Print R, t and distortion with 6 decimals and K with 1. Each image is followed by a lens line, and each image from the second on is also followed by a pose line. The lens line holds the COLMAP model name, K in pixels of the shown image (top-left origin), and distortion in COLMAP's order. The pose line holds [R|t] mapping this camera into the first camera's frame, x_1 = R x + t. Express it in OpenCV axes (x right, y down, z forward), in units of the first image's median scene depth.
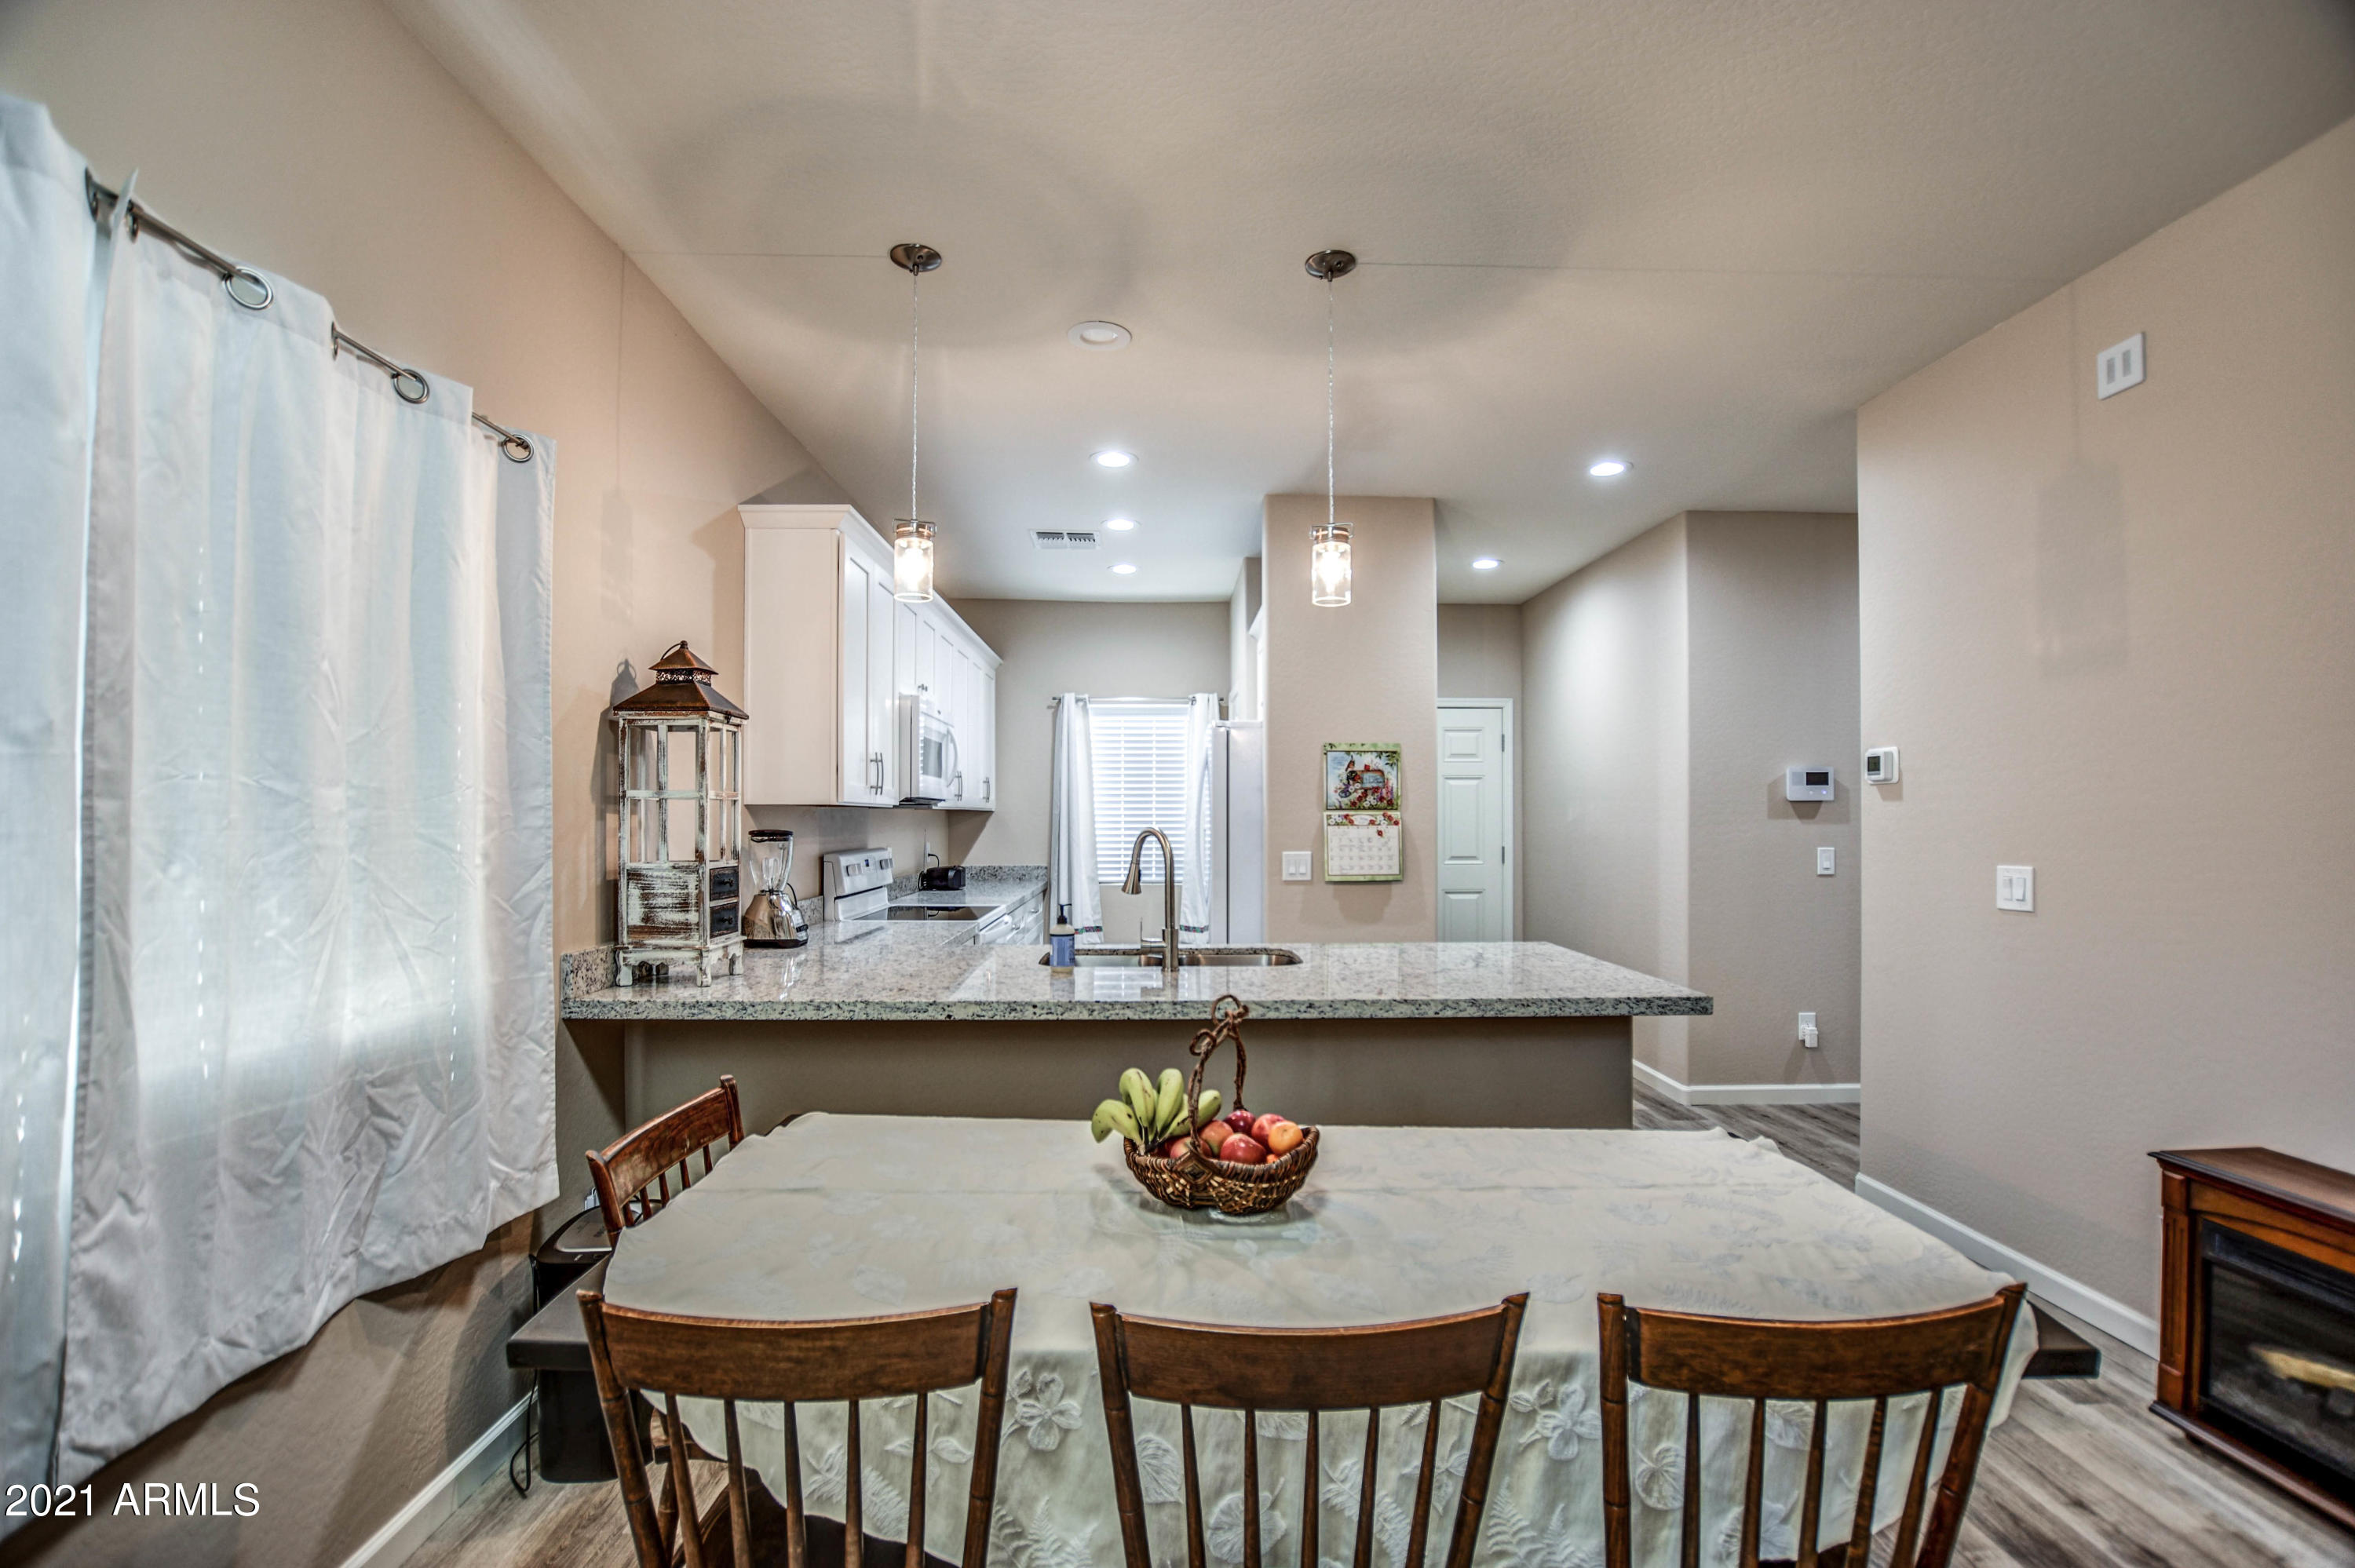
lens RADIAL K [[1059.2, 0, 1201.9], [0, 1059.2, 816.7], [0, 0, 1]] dist [-0.031223, 0.004586]
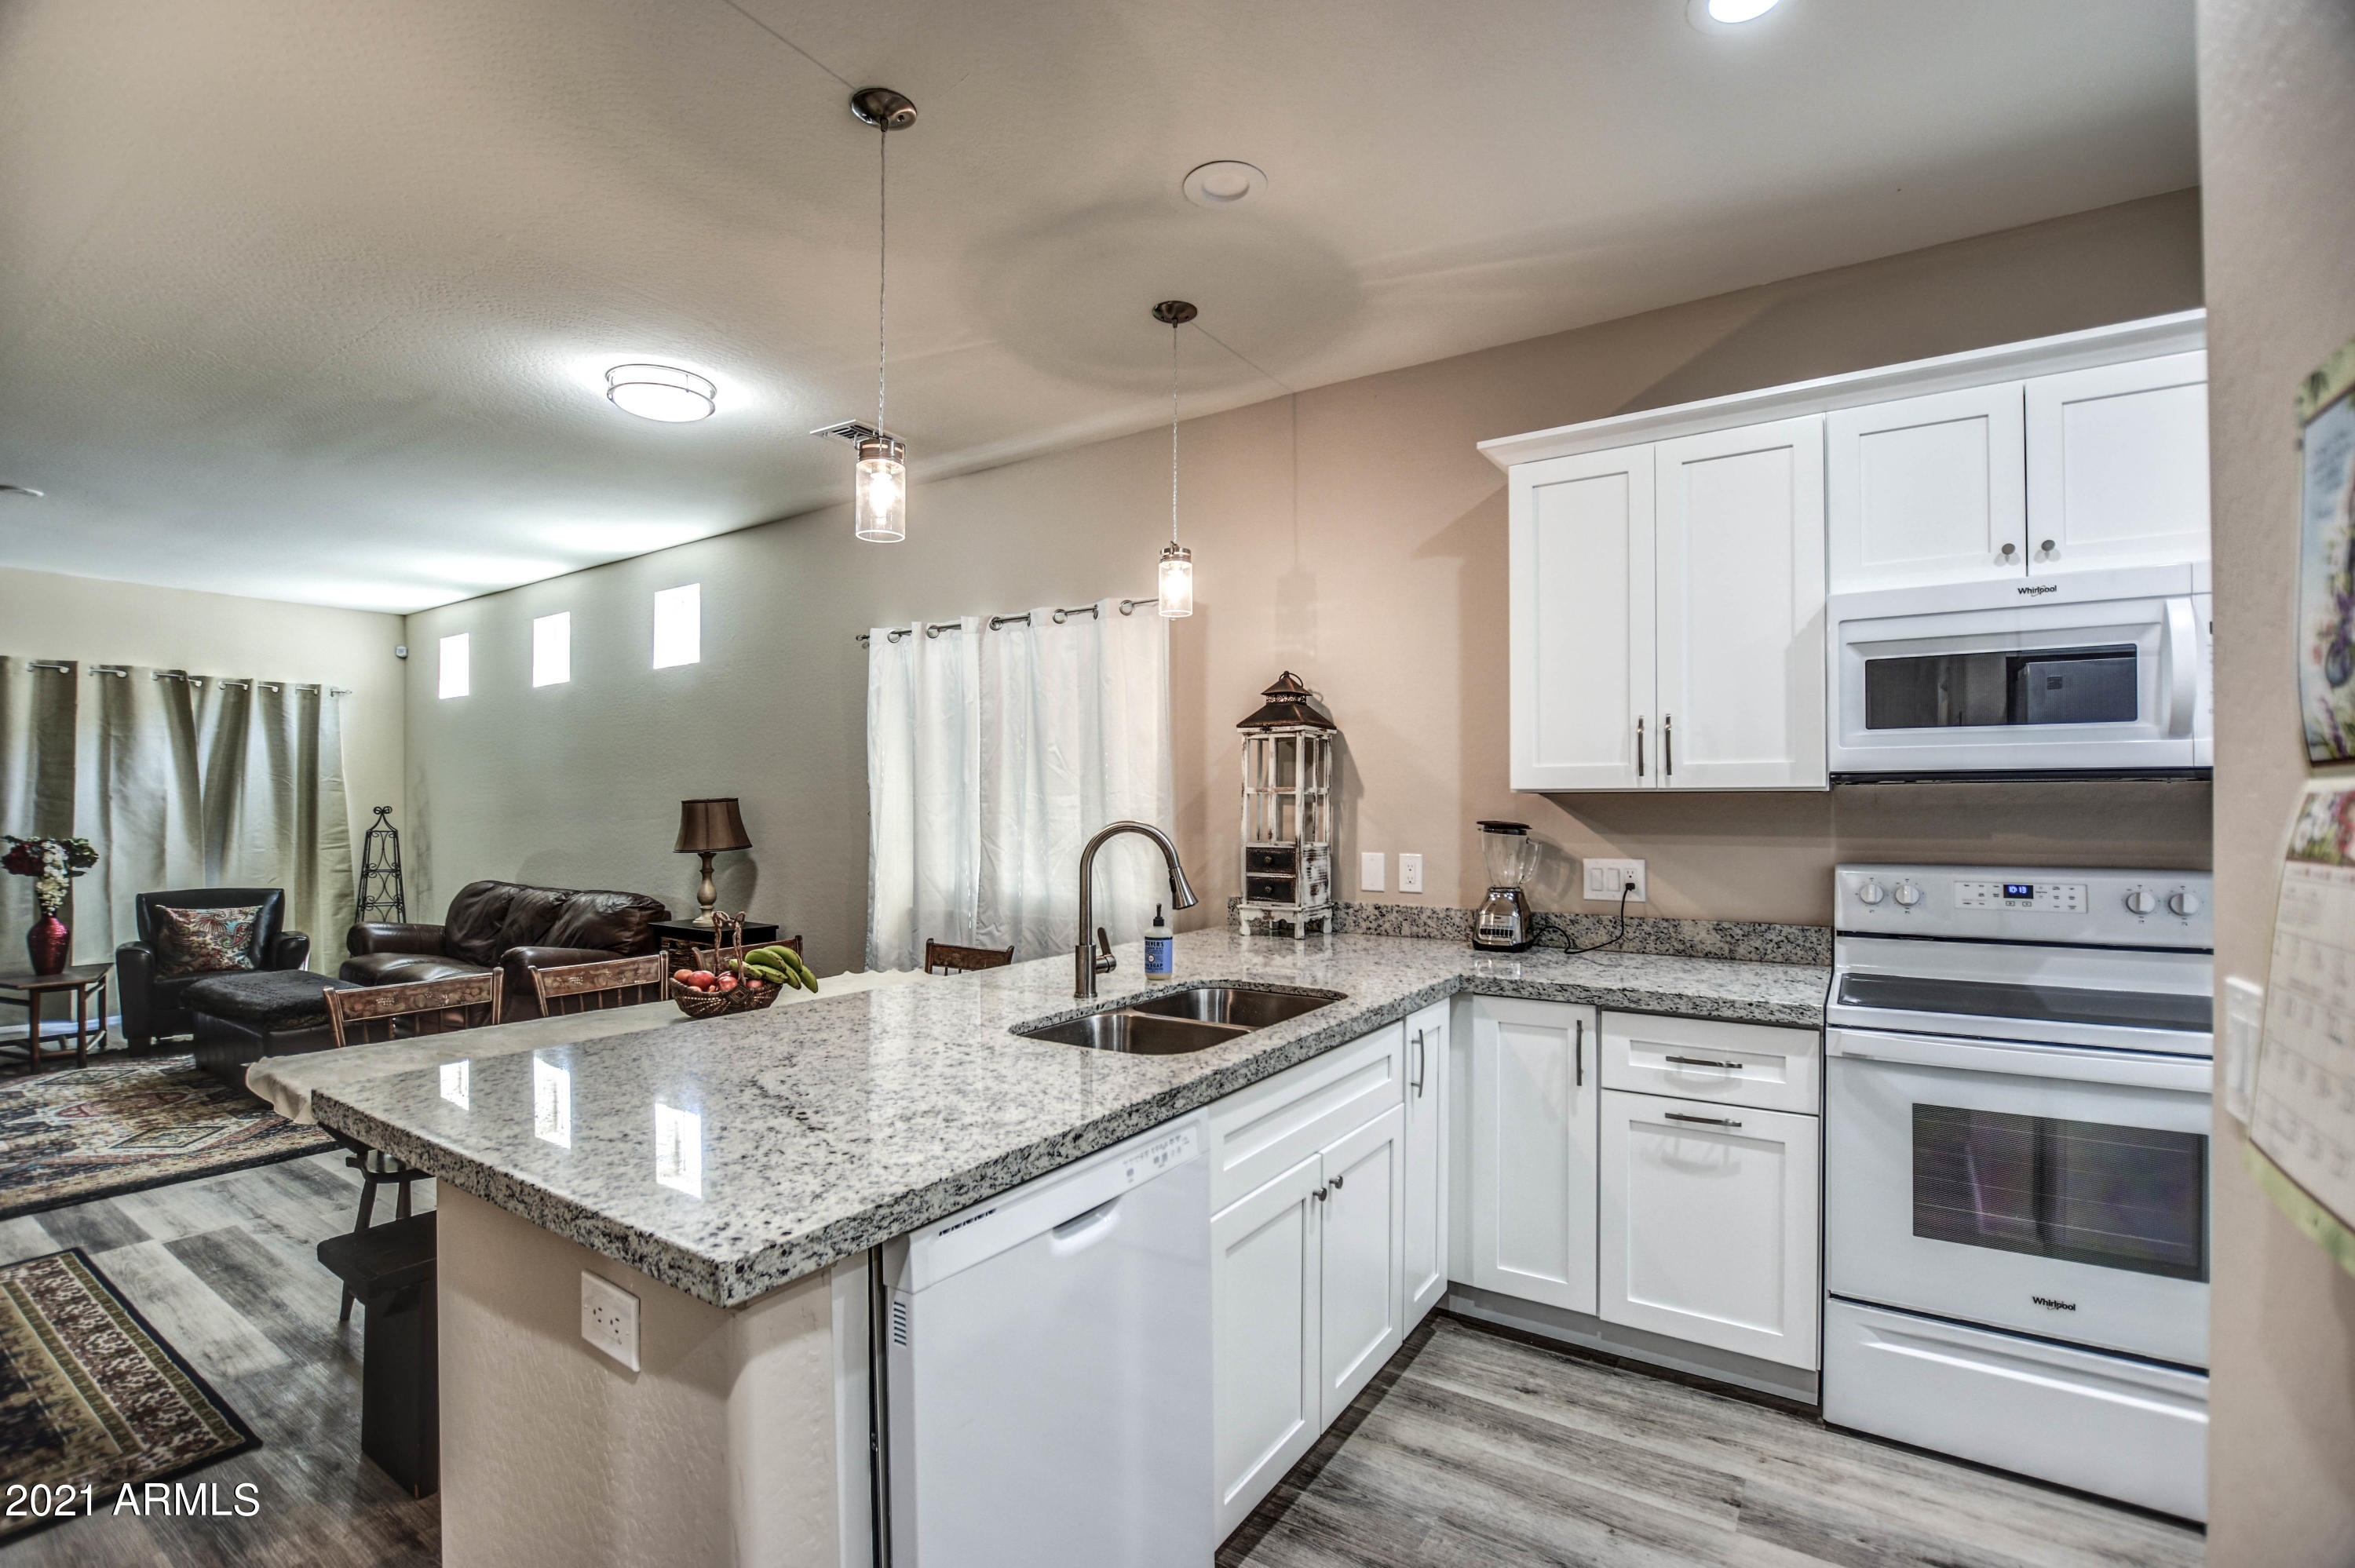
lens RADIAL K [[1059.2, 0, 1182.5], [0, 1059.2, 800.4], [0, 0, 1]] dist [-0.031223, 0.004586]
pose [[-0.584401, -0.003470, -0.811458, 0.643506], [0.002767, 0.999977, -0.006269, -0.000918], [0.811461, -0.005909, -0.584377, 1.673823]]
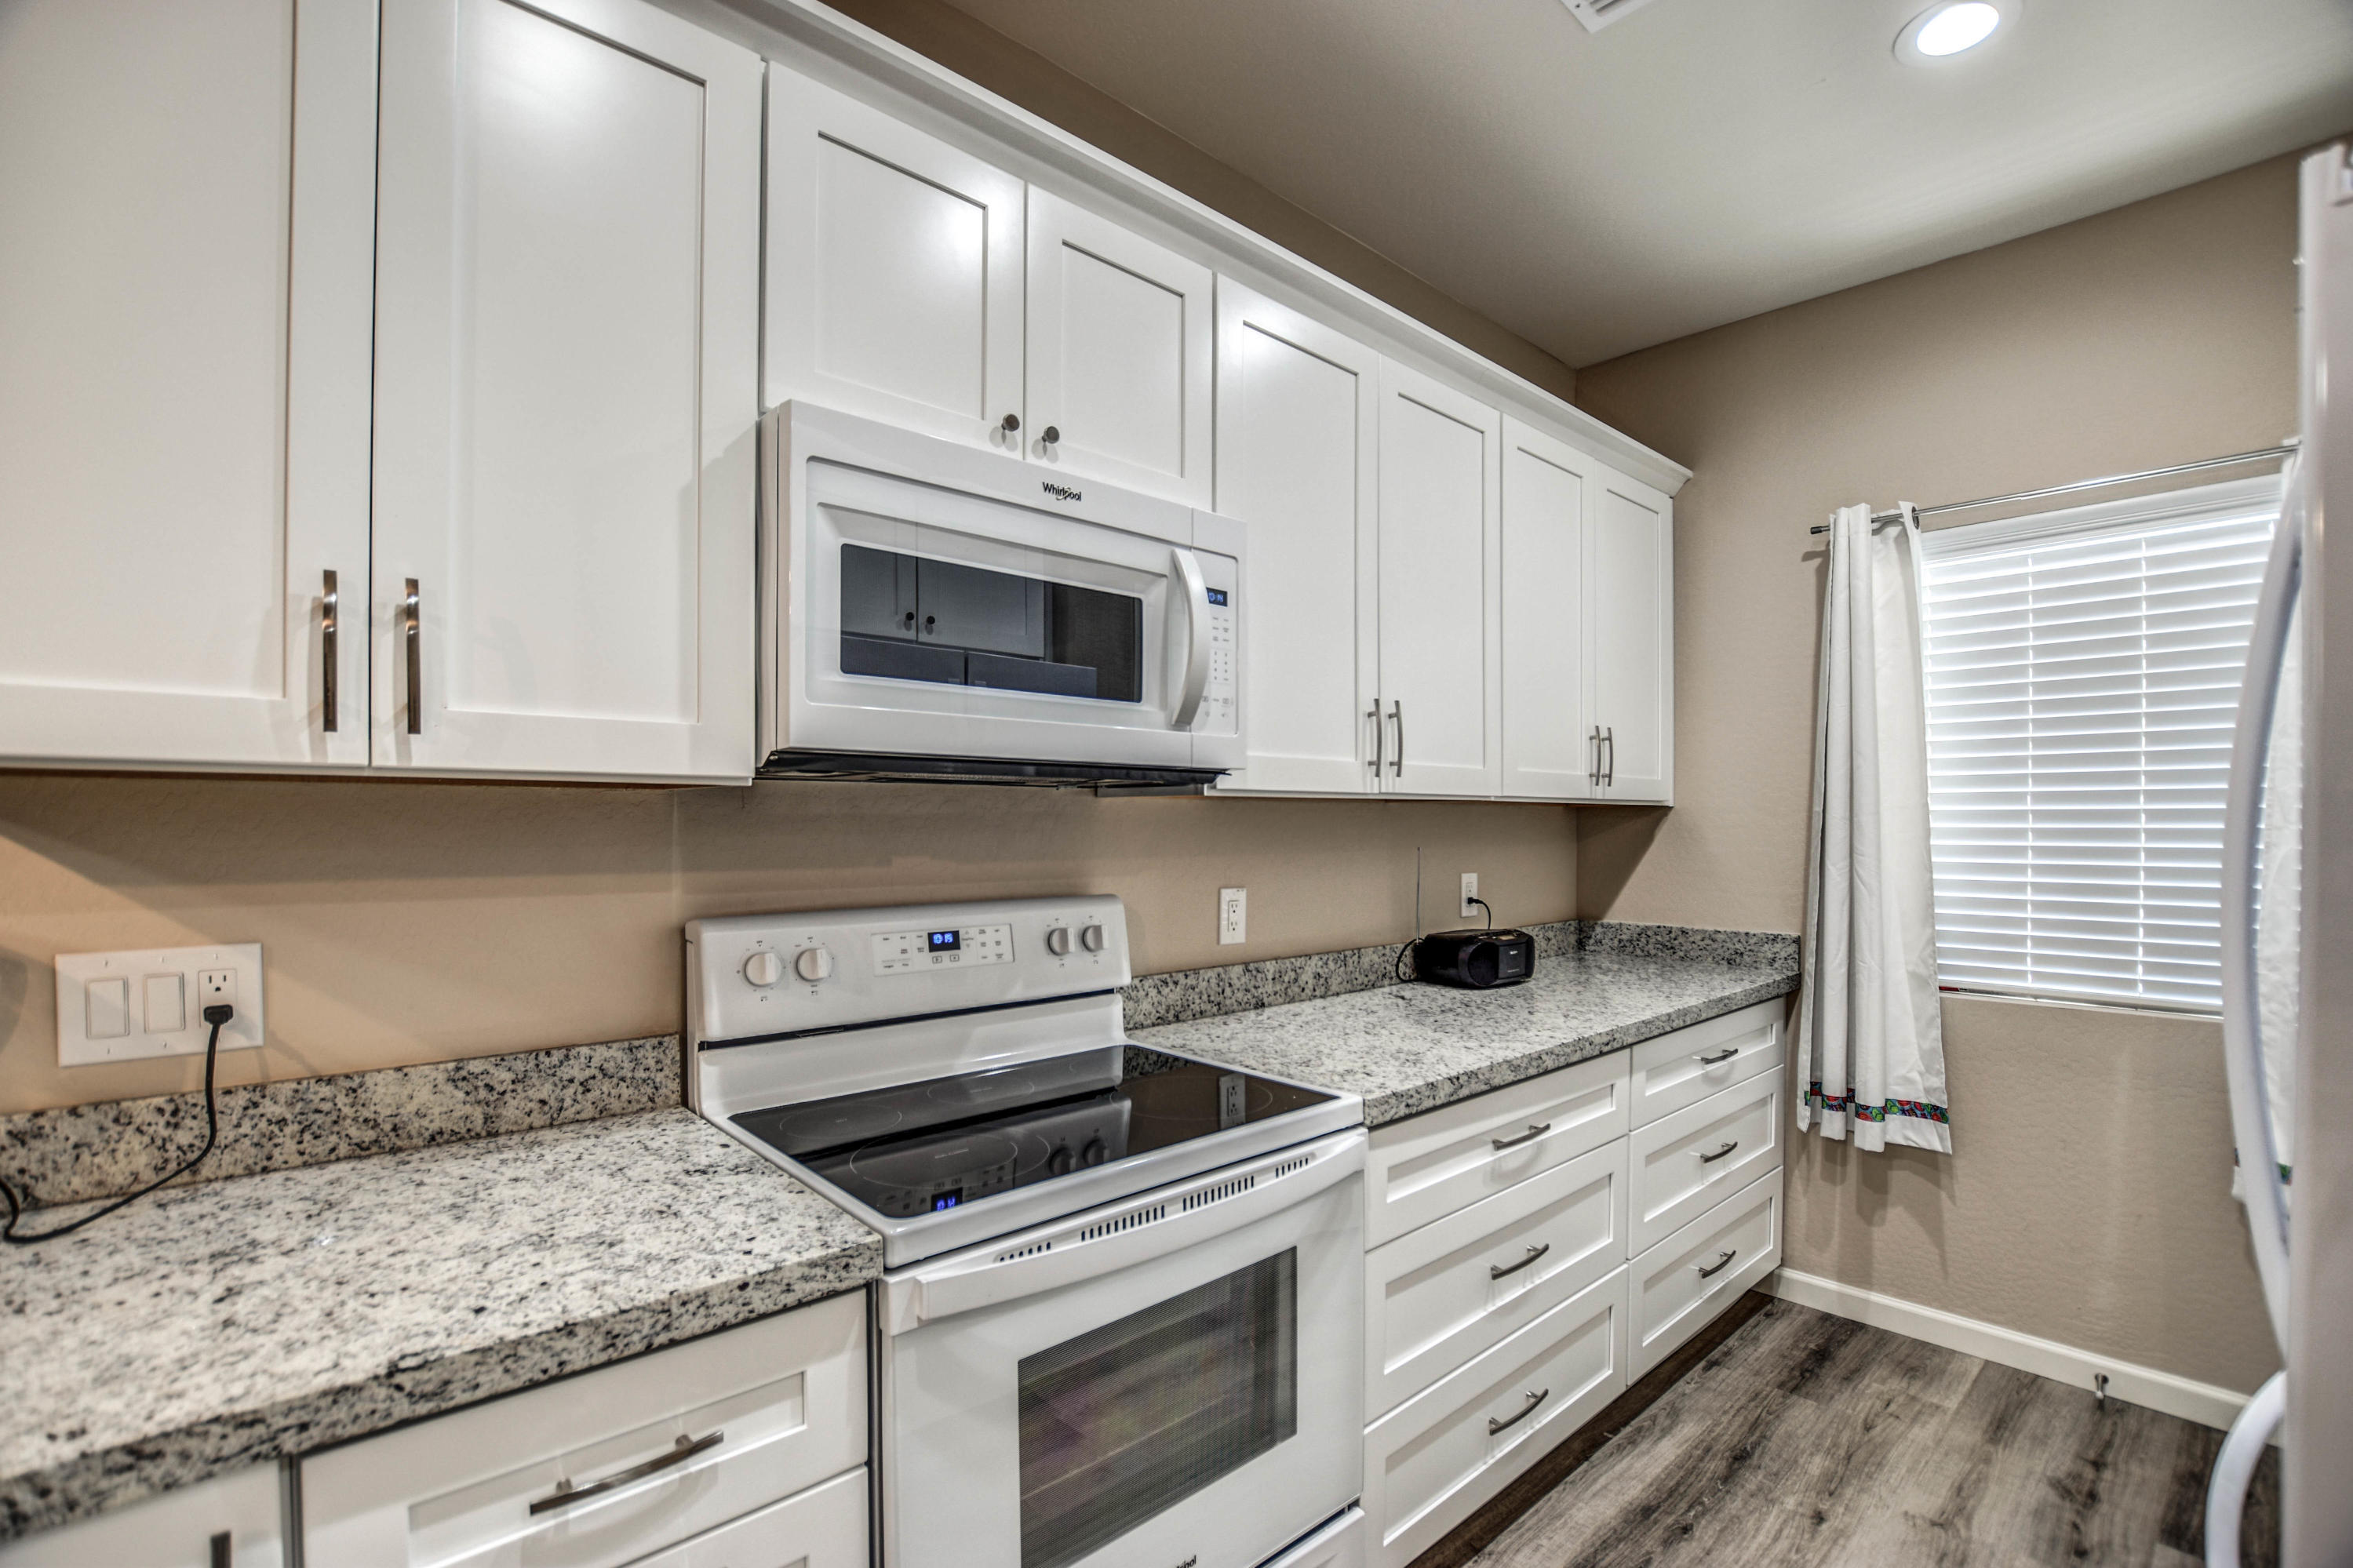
lens RADIAL K [[1058.3, 0, 1197.7], [0, 1058.3, 825.3], [0, 0, 1]] dist [-0.031223, 0.004586]
pose [[0.644517, 0.006273, -0.764565, 0.043785], [-0.002196, 0.999977, 0.006353, 0.001246], [0.764587, -0.002415, 0.644516, 1.434469]]
